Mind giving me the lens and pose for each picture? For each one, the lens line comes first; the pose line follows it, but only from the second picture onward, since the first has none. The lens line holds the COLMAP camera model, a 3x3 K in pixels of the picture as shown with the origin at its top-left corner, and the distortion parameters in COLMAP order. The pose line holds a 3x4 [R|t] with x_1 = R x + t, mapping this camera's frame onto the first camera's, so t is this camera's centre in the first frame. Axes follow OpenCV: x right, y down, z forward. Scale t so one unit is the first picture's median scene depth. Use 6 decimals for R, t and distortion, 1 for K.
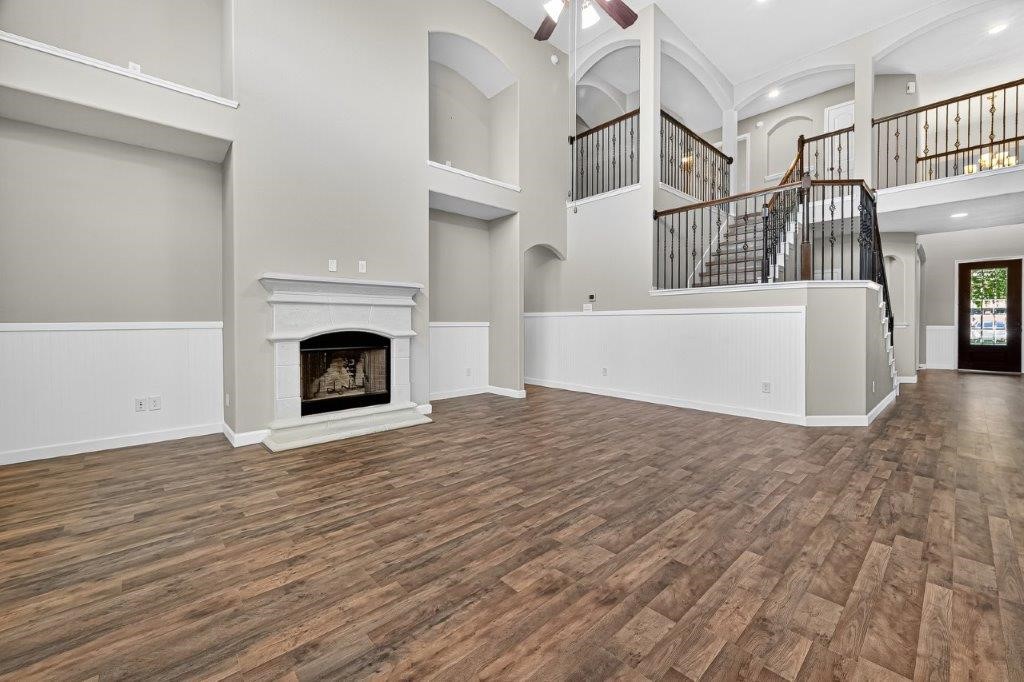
lens RADIAL K [[414.5, 0, 504.4], [0, 414.5, 328.3], [0, 0, 1]] dist [-0.010324, -0.000145]
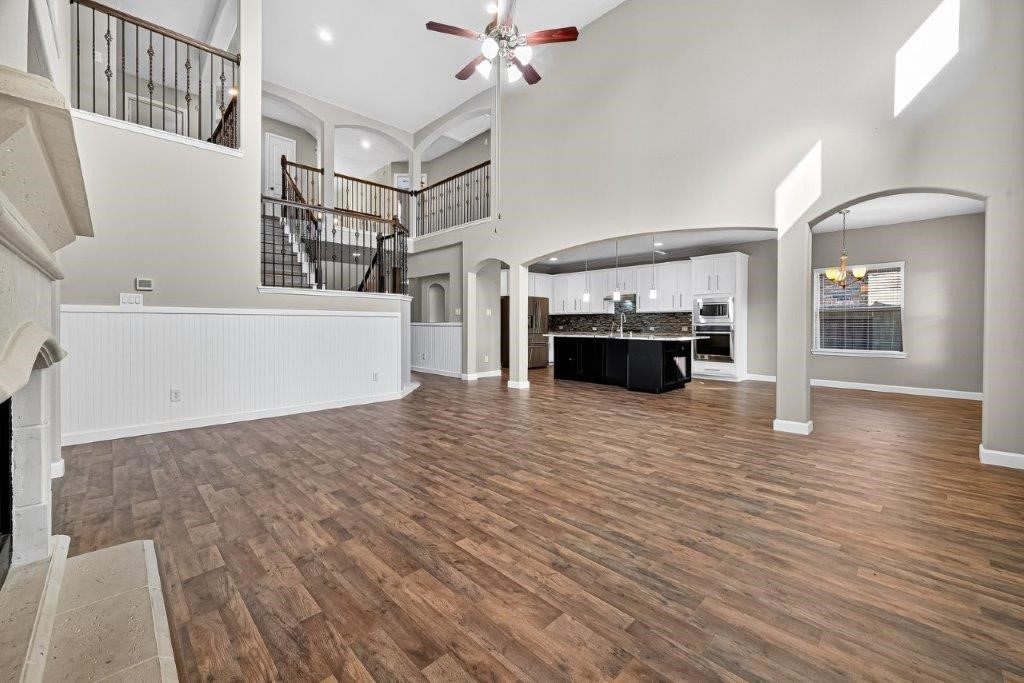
lens RADIAL K [[414.5, 0, 504.4], [0, 414.5, 328.8], [0, 0, 1]] dist [-0.010324, -0.000145]
pose [[-0.030429, -0.011099, 0.999475, -1.349661], [0.017266, 0.999783, 0.011628, -0.033401], [-0.999388, 0.017611, -0.030231, 1.280351]]
